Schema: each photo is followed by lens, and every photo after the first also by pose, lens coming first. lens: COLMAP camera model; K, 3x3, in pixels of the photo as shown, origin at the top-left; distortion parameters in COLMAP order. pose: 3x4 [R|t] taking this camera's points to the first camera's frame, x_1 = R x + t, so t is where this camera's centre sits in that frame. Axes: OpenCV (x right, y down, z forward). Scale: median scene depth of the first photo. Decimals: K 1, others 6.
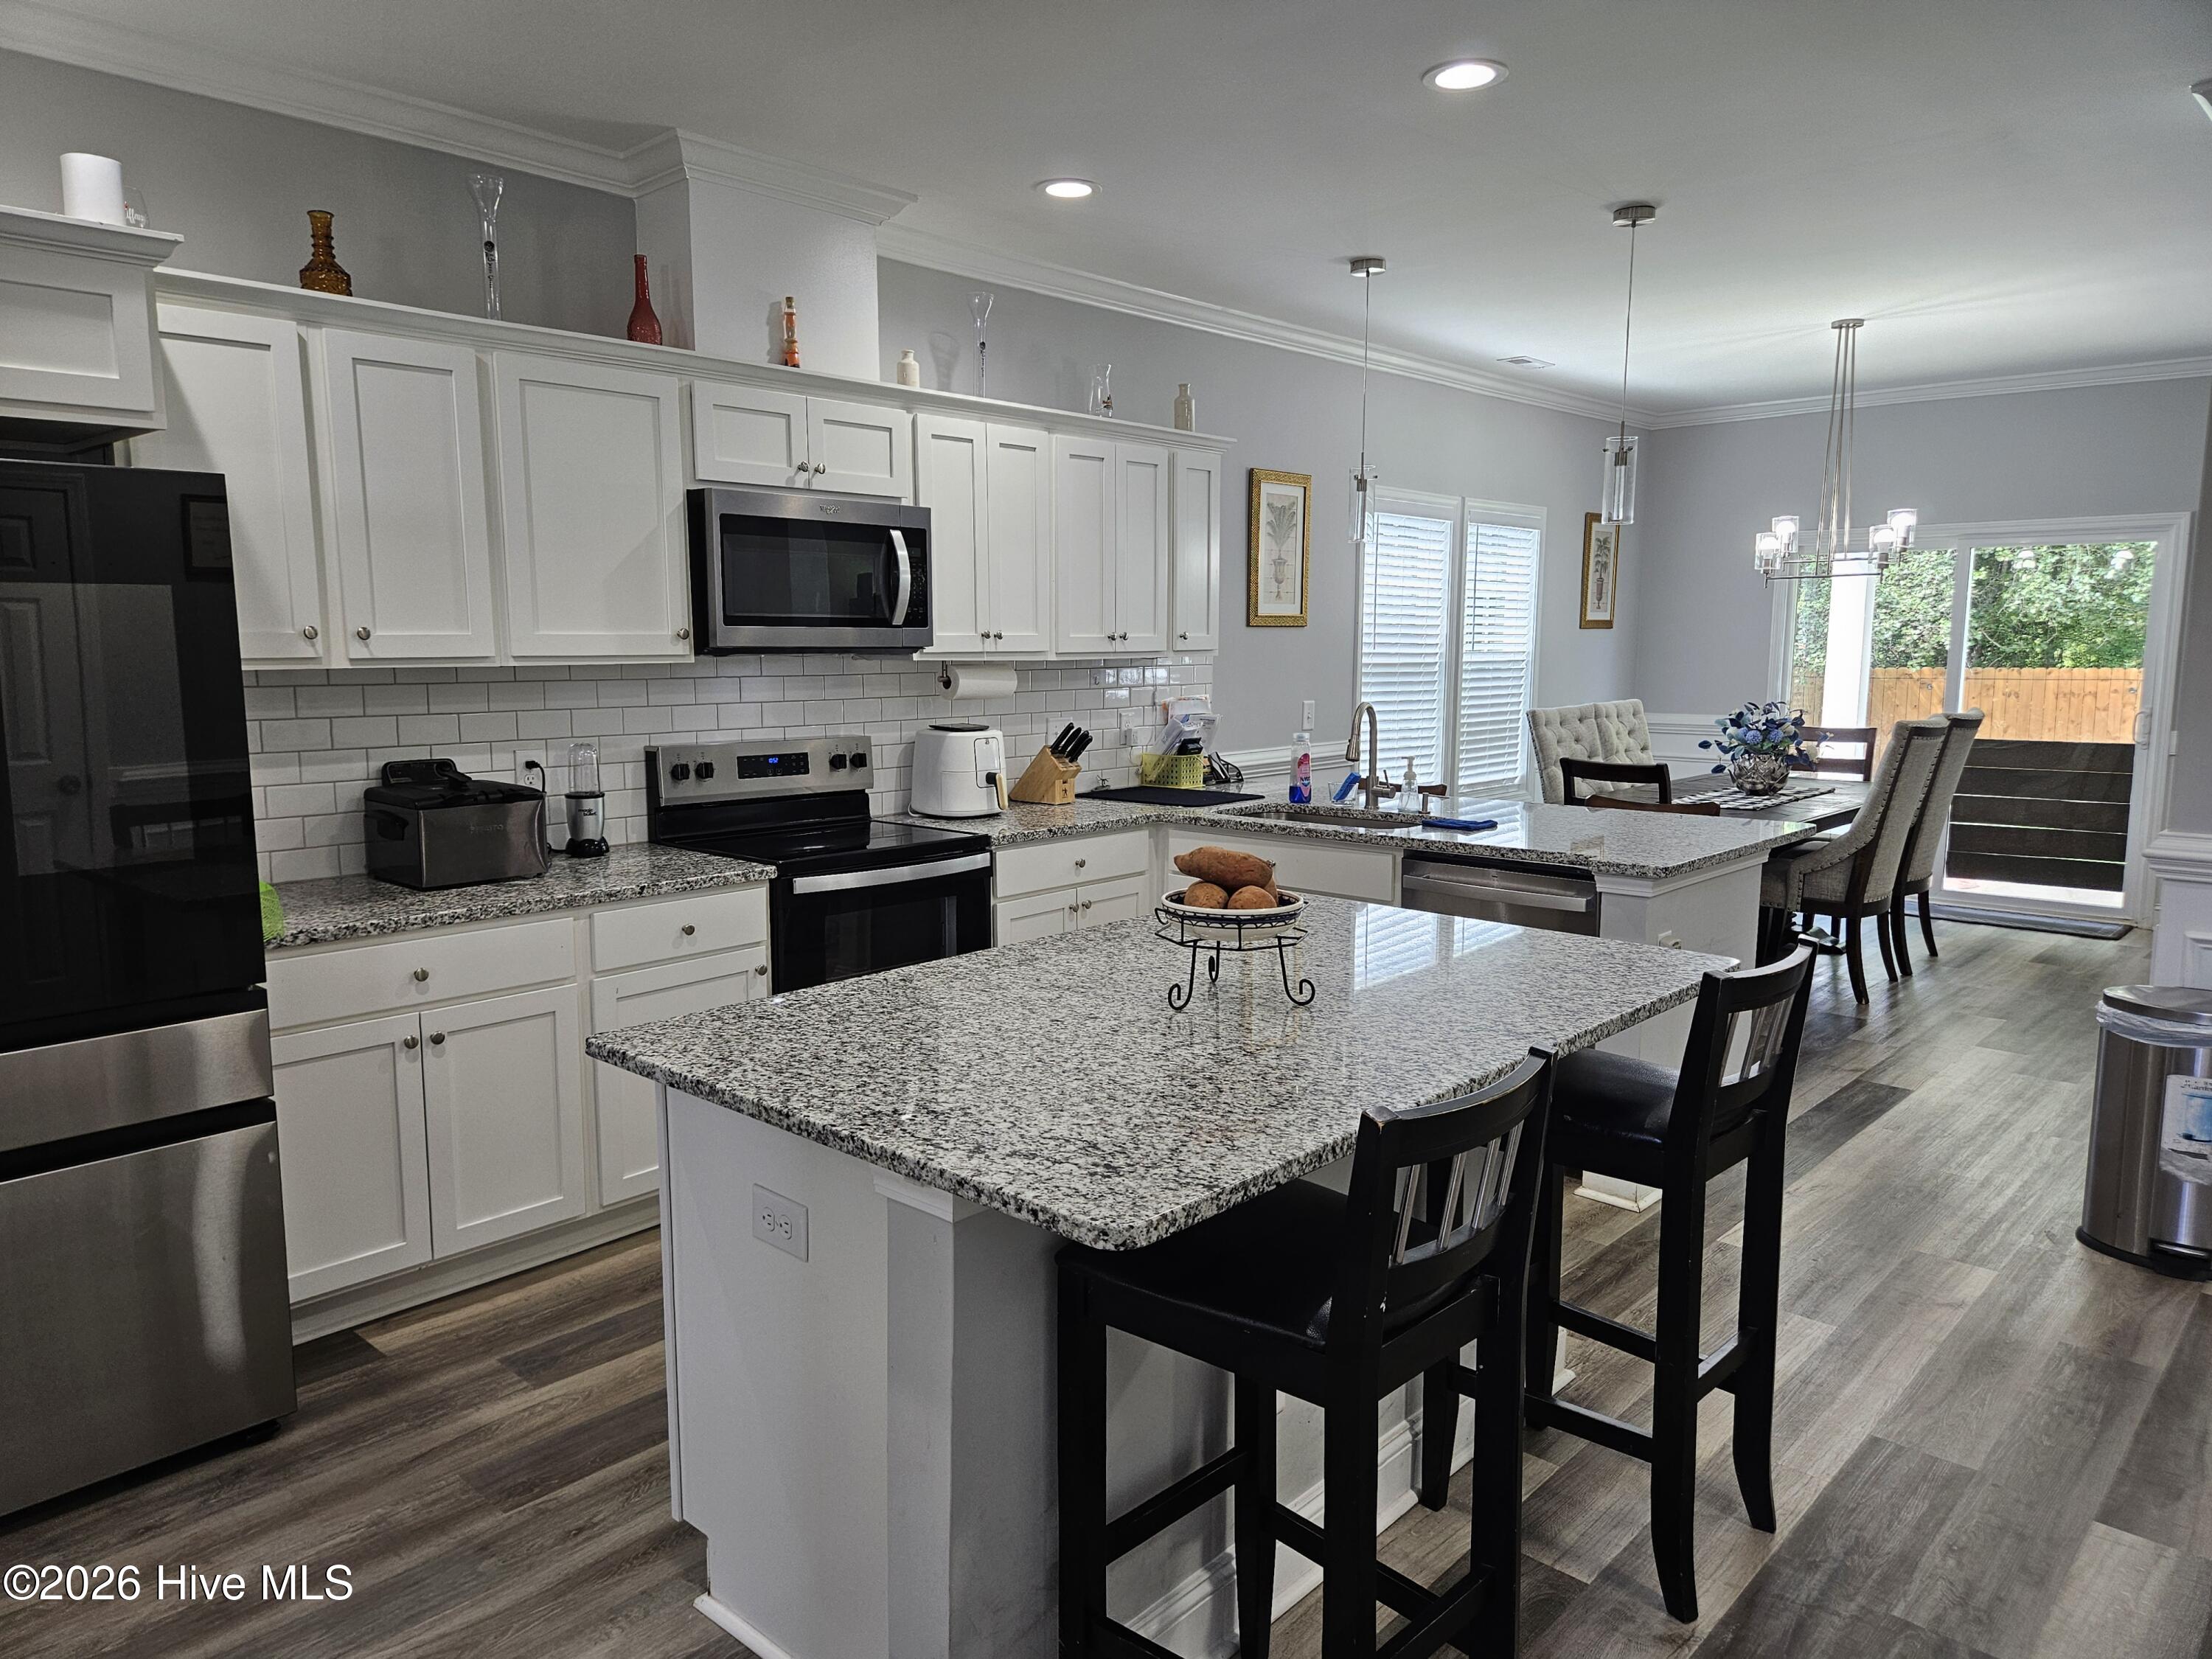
lens RADIAL K [[1483.6, 0, 1096.3], [0, 1483.6, 829.0], [0, 0, 1]] dist [0.040898, -0.003722]
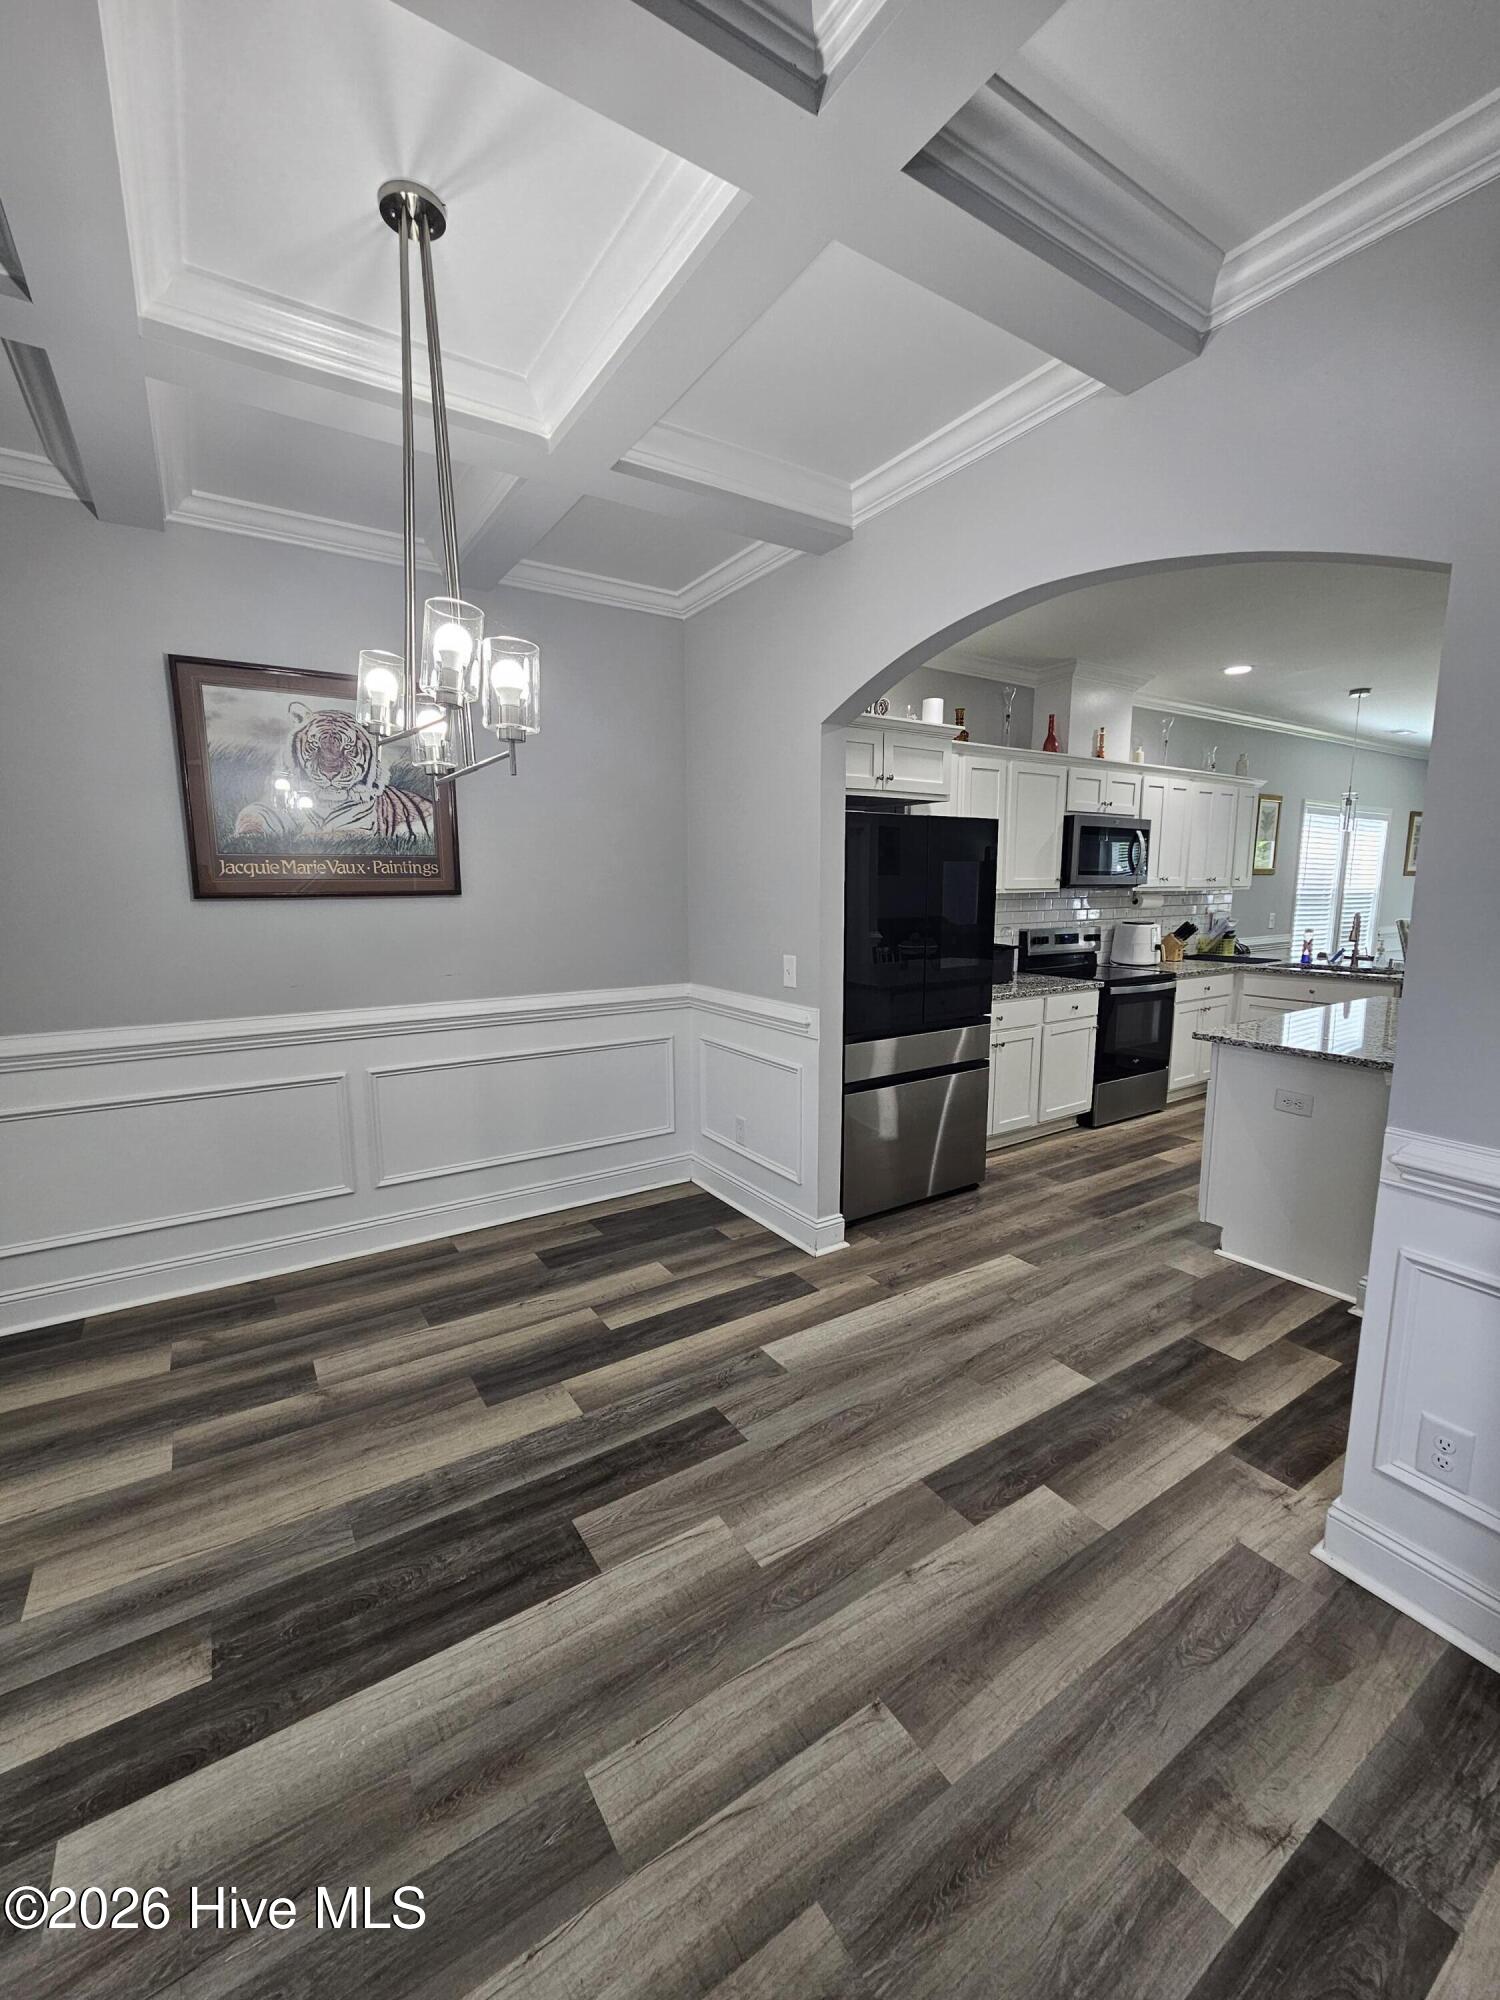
lens RADIAL K [[822.1, 0, 748.0], [0, 822.1, 1002.9], [0, 0, 1]] dist [0.001465, 0.000043]
pose [[0.970484, 0.035302, -0.238567, -0.372065], [-0.030458, 0.999249, 0.023965, 0.036965], [0.239234, -0.015991, 0.970830, -0.291315]]
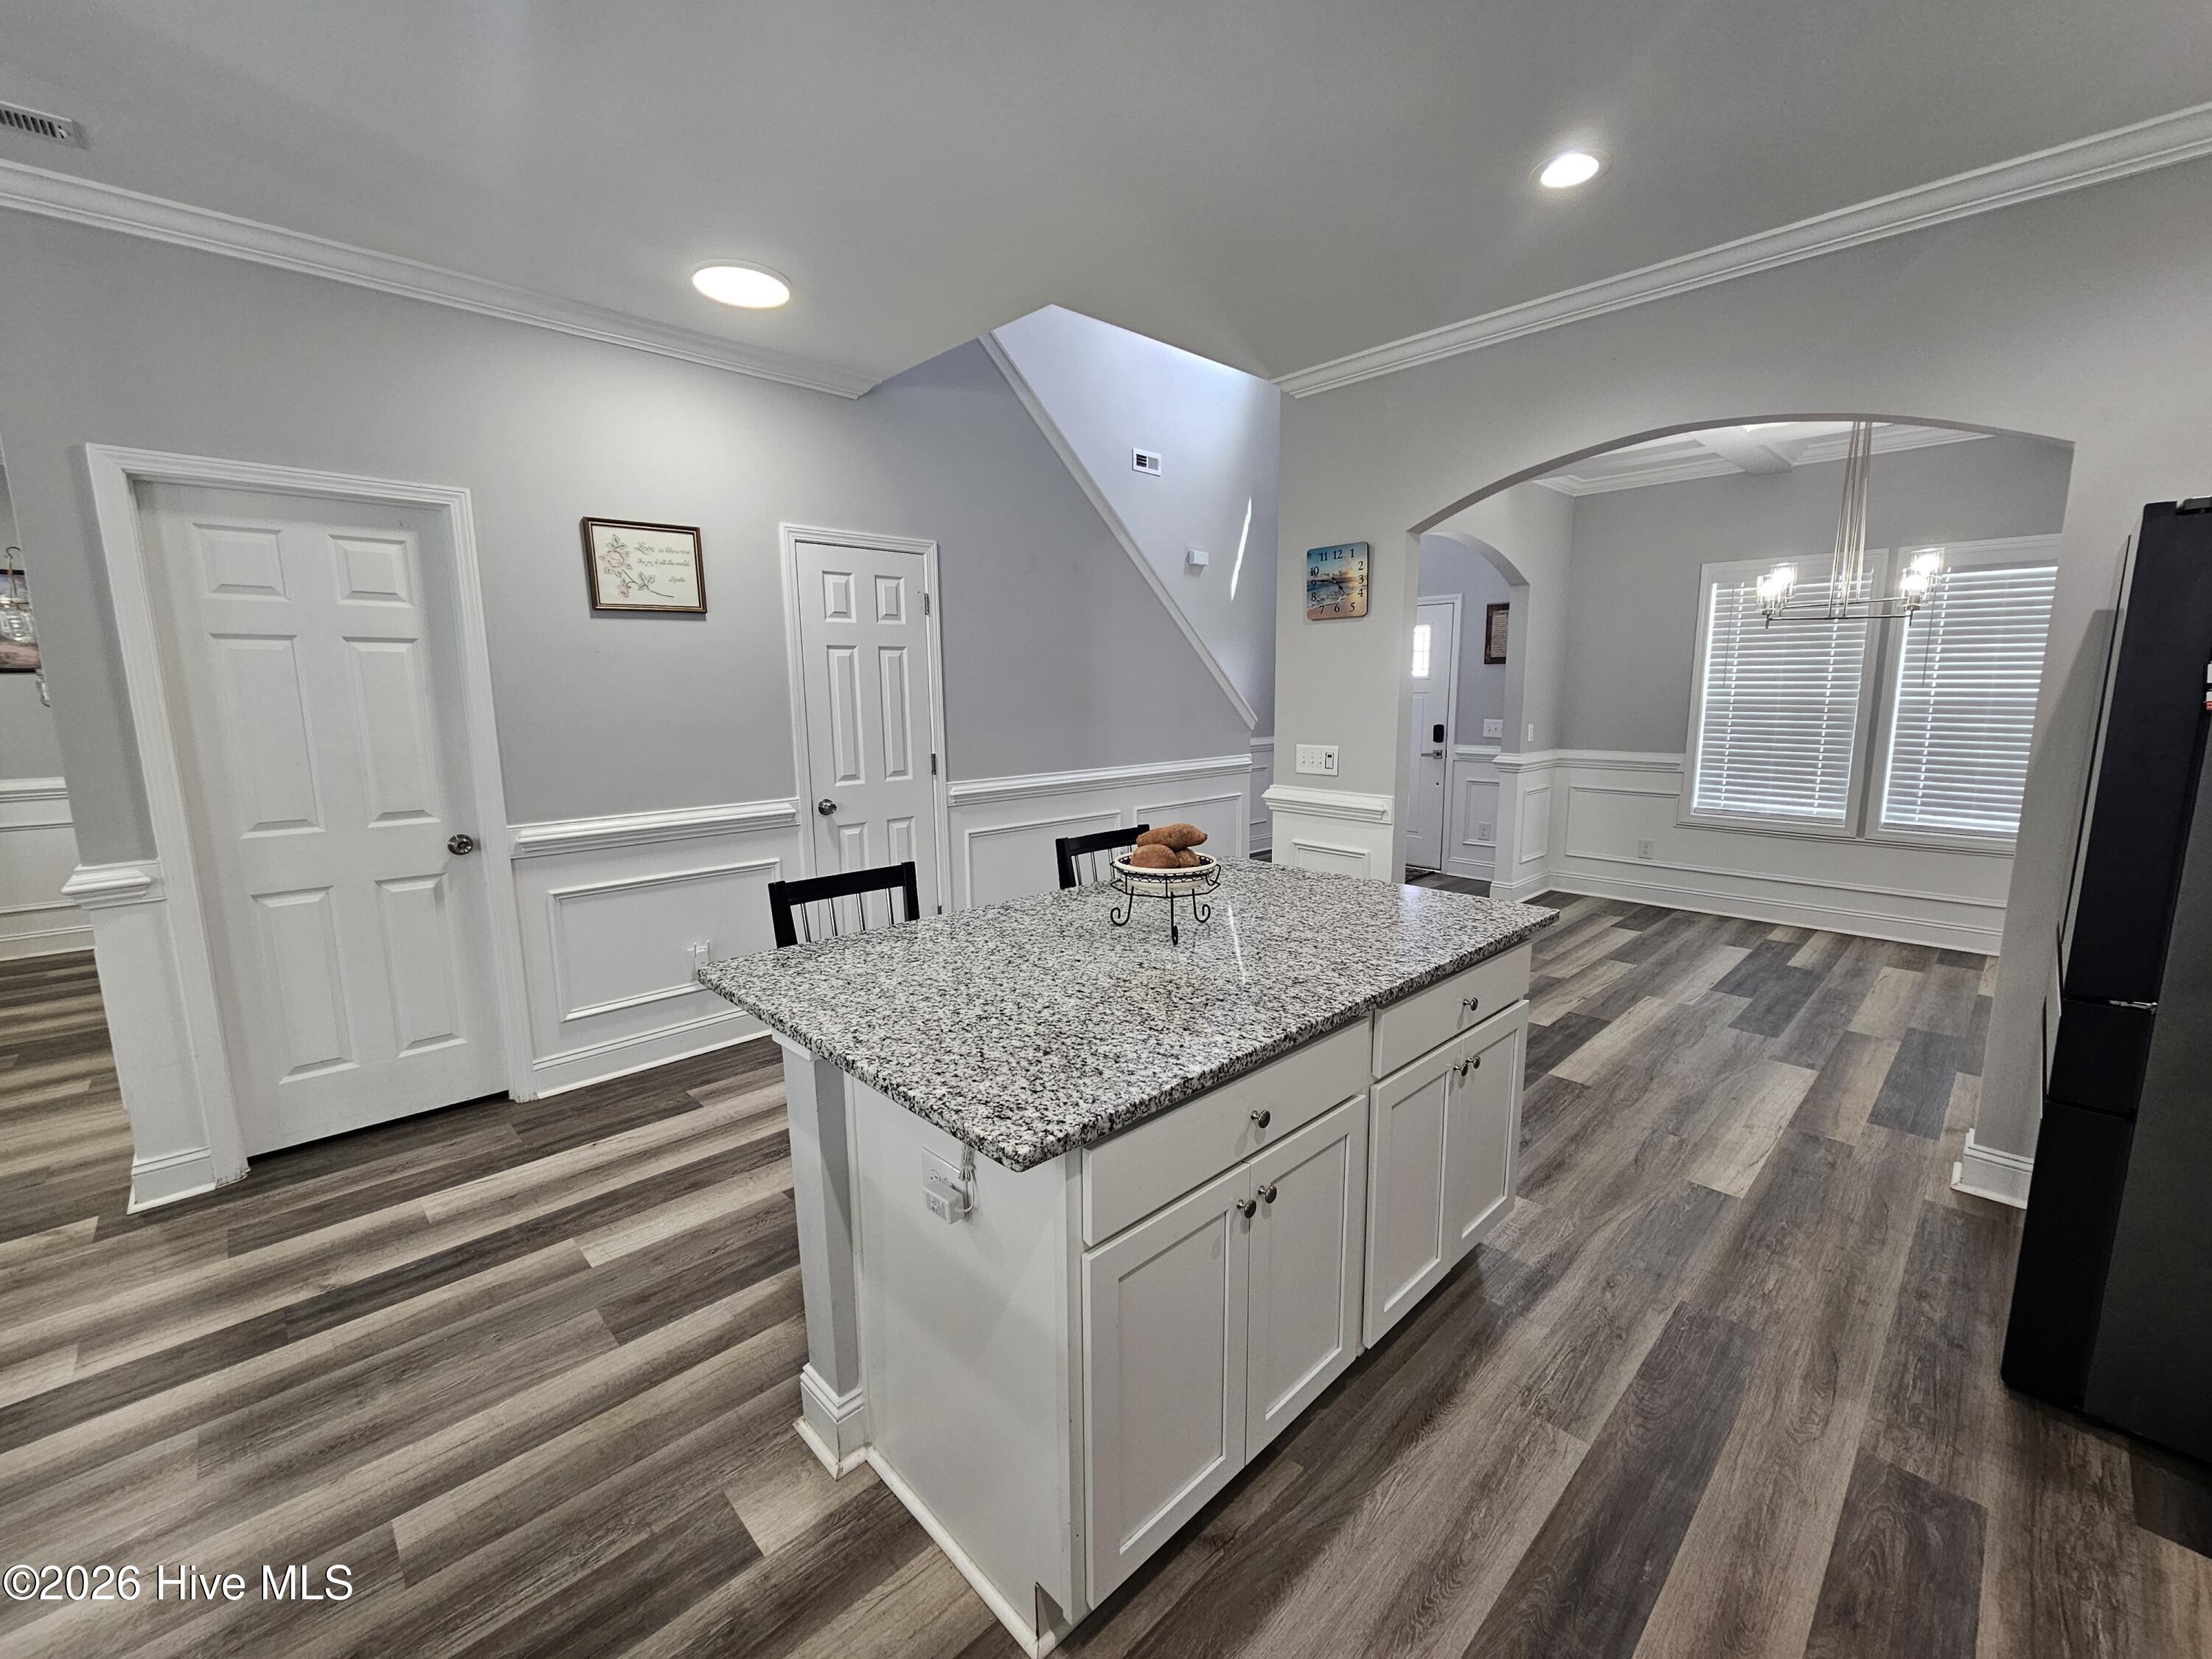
lens RADIAL K [[909.3, 0, 1112.9], [0, 909.3, 827.6], [0, 0, 1]] dist [0.001465, 0.000043]
pose [[-0.998779, 0.000202, 0.049399, 0.052709], [0.014255, 0.958627, 0.284309, -0.121557], [-0.047298, 0.284666, -0.957459, 0.967369]]
